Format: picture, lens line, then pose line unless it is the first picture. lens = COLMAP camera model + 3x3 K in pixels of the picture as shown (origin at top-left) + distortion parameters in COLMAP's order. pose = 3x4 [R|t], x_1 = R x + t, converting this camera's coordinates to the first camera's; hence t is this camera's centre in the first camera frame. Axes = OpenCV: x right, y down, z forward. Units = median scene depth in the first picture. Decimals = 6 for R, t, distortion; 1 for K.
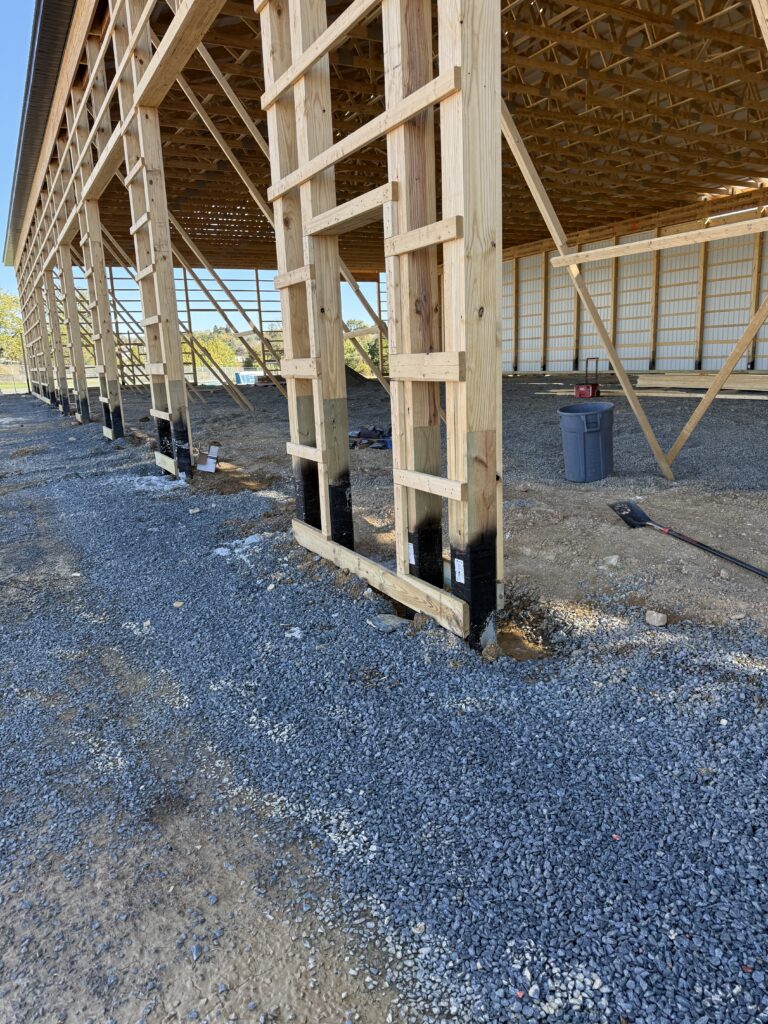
lens RADIAL K [[723.4, 0, 379.4], [0, 723.4, 512.9], [0, 0, 1]] dist [0.032893, -0.043064]
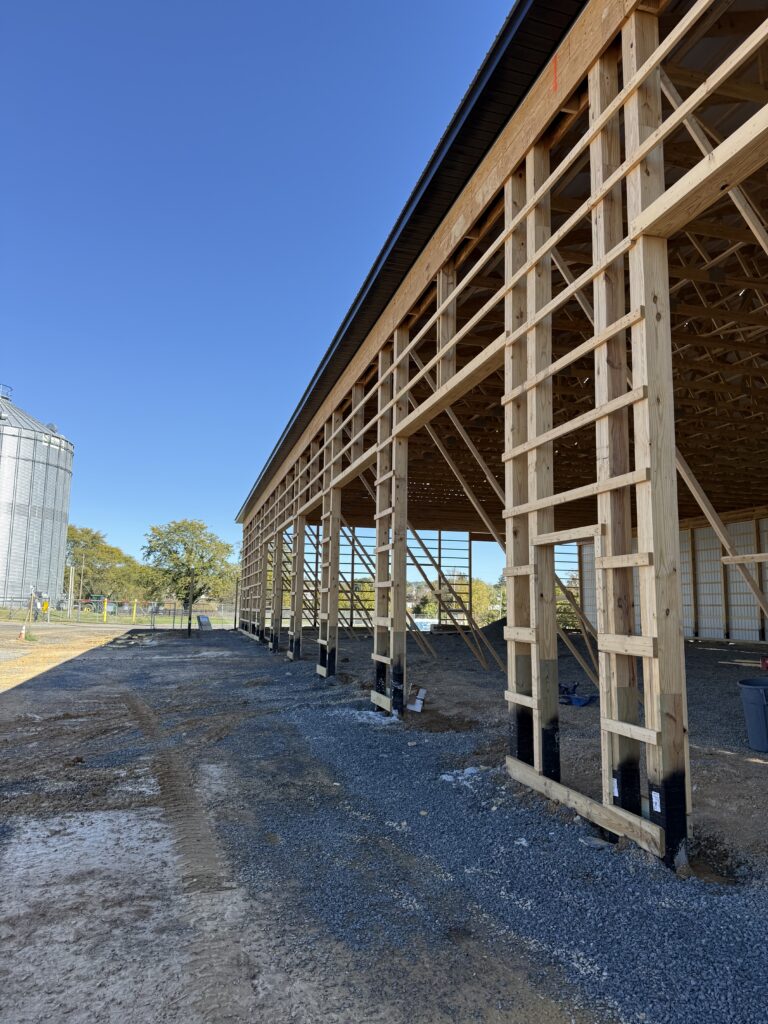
lens RADIAL K [[723.4, 0, 381.3], [0, 723.4, 507.3], [0, 0, 1]] dist [0.032893, -0.043064]
pose [[0.973713, 0.020948, -0.226814, -0.070899], [-0.096863, 0.939321, -0.329080, 0.049933], [0.206158, 0.342399, 0.916658, -0.410860]]
